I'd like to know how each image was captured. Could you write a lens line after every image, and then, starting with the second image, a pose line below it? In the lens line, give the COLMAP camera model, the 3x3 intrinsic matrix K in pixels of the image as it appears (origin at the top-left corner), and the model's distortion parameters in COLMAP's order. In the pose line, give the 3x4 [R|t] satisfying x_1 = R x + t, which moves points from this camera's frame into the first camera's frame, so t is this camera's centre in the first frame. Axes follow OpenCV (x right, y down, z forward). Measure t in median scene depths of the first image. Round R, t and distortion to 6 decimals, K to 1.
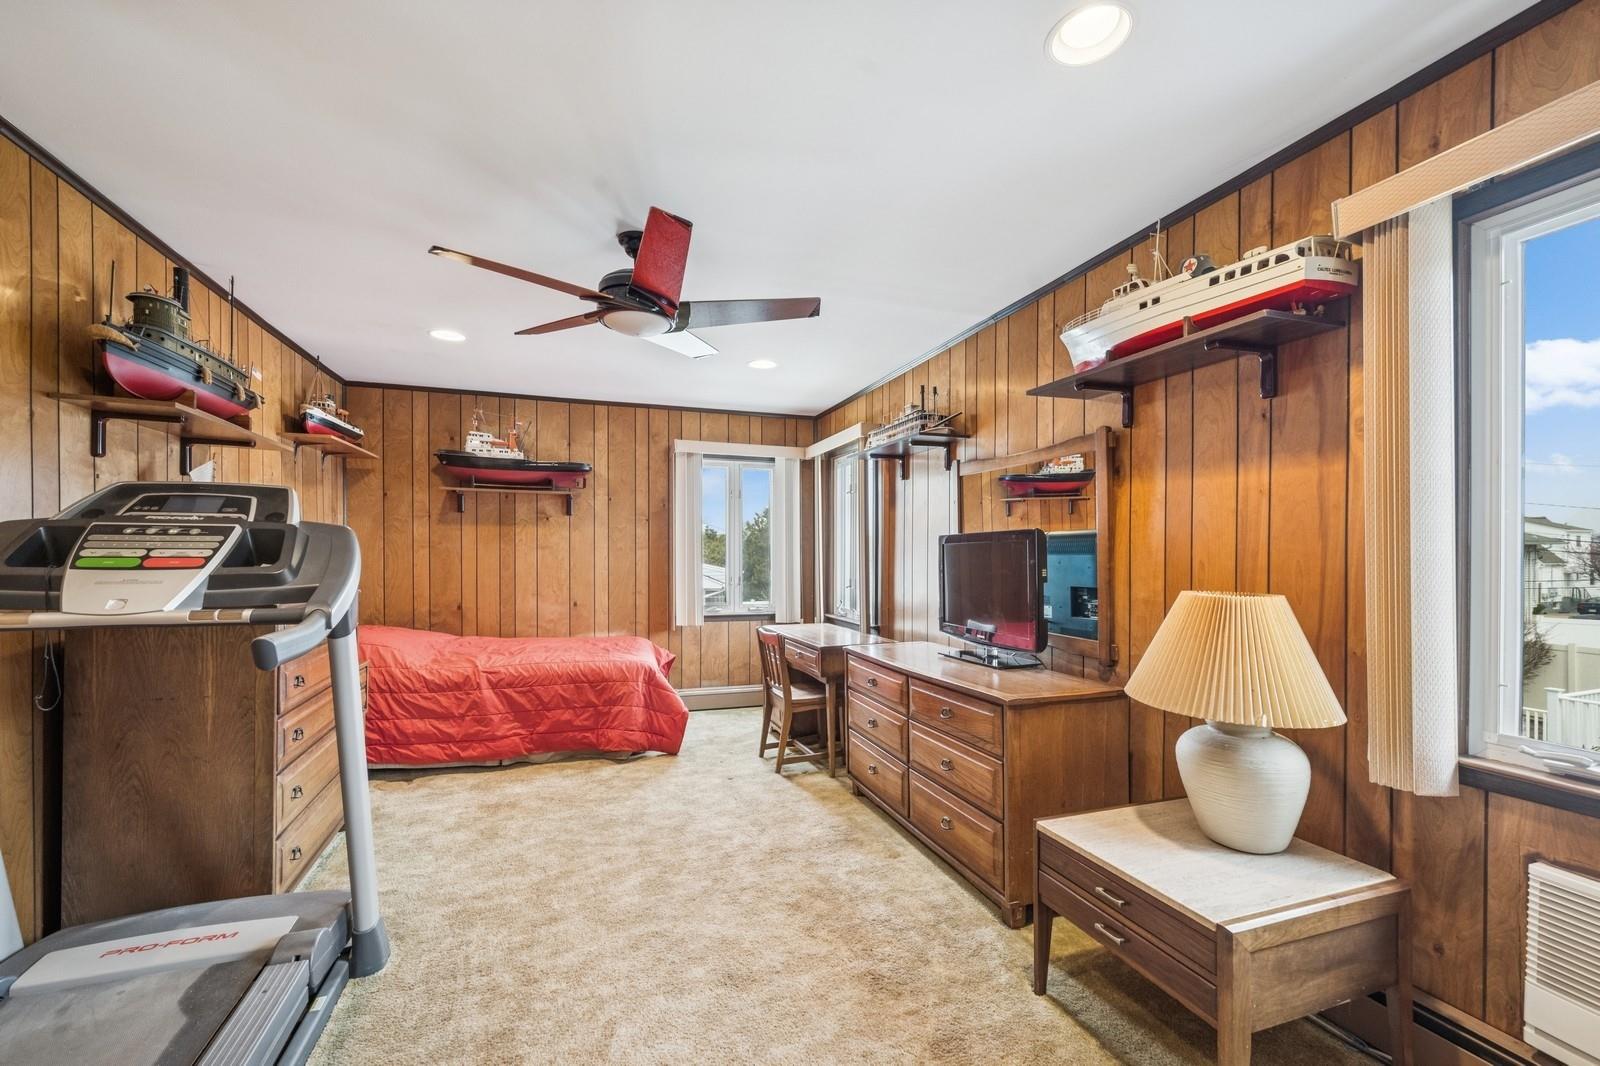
lens RADIAL K [[657.5, 0, 798.3], [0, 657.5, 556.1], [0, 0, 1]] dist [0.000088, -0.000132]
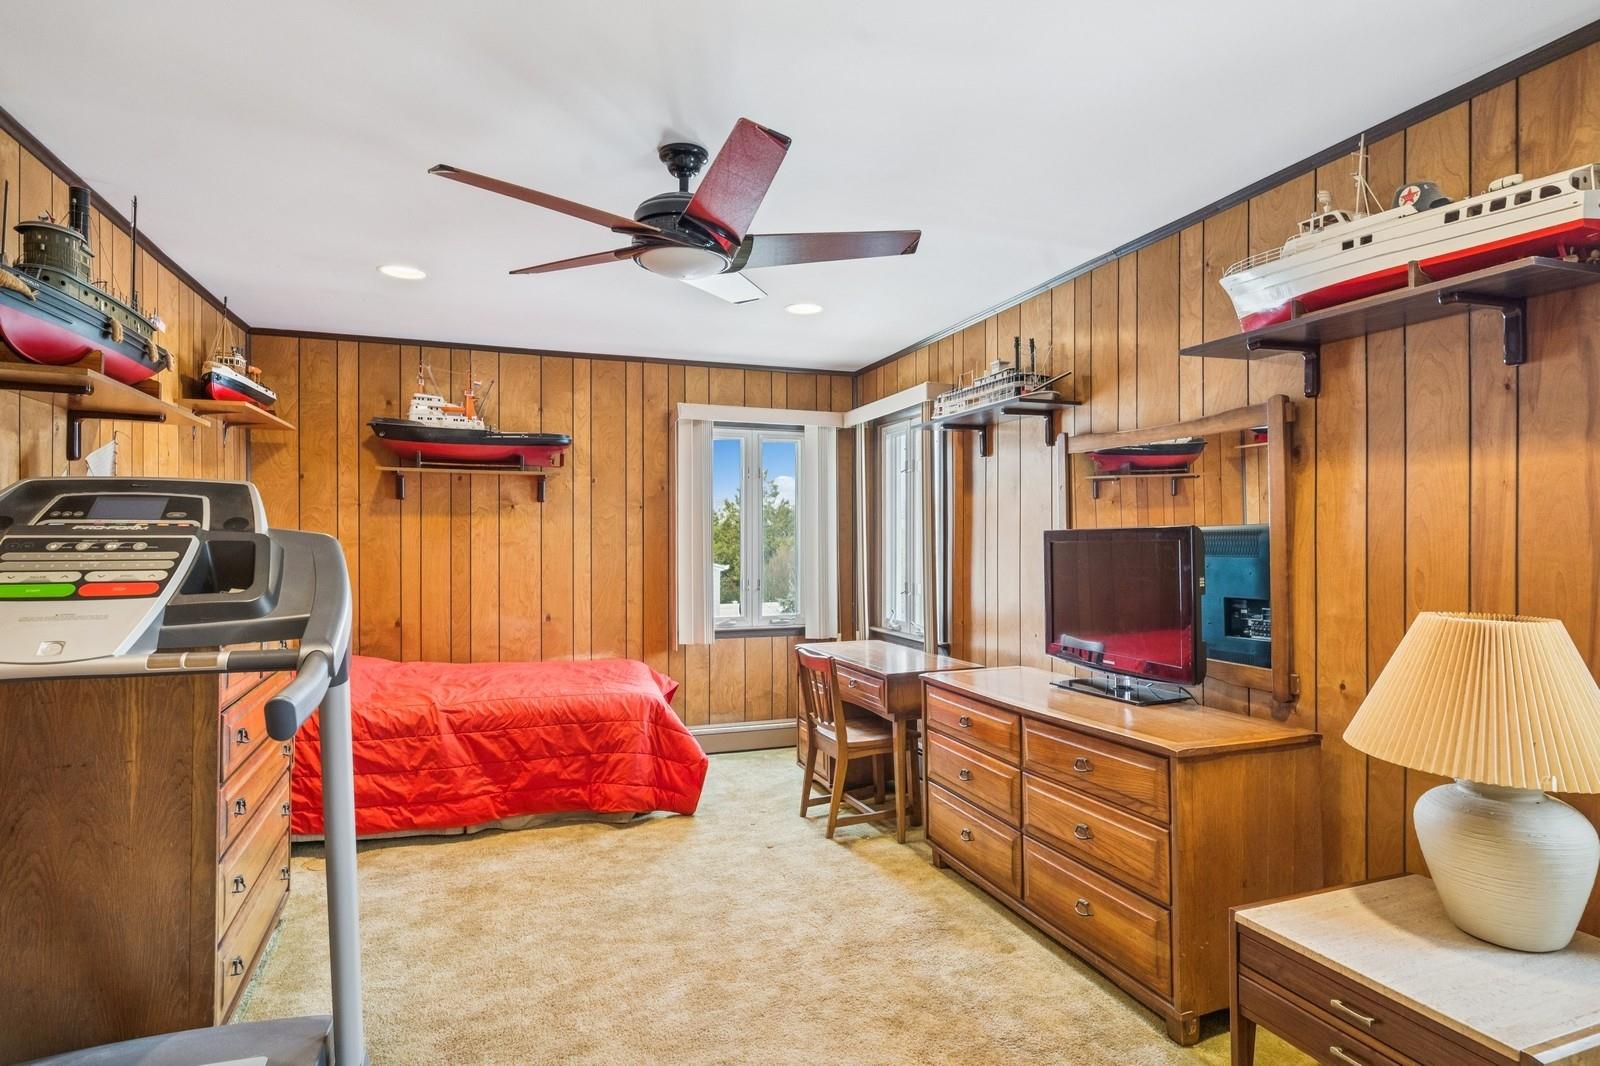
lens RADIAL K [[845.3, 0, 800.0], [0, 845.3, 533.0], [0, 0, 1]] dist [-0.000324, 0.000229]
pose [[0.999585, -0.005196, 0.028347, -0.128972], [0.005459, 0.999943, -0.009193, -0.026083], [-0.028297, 0.009344, 0.999556, 0.011624]]
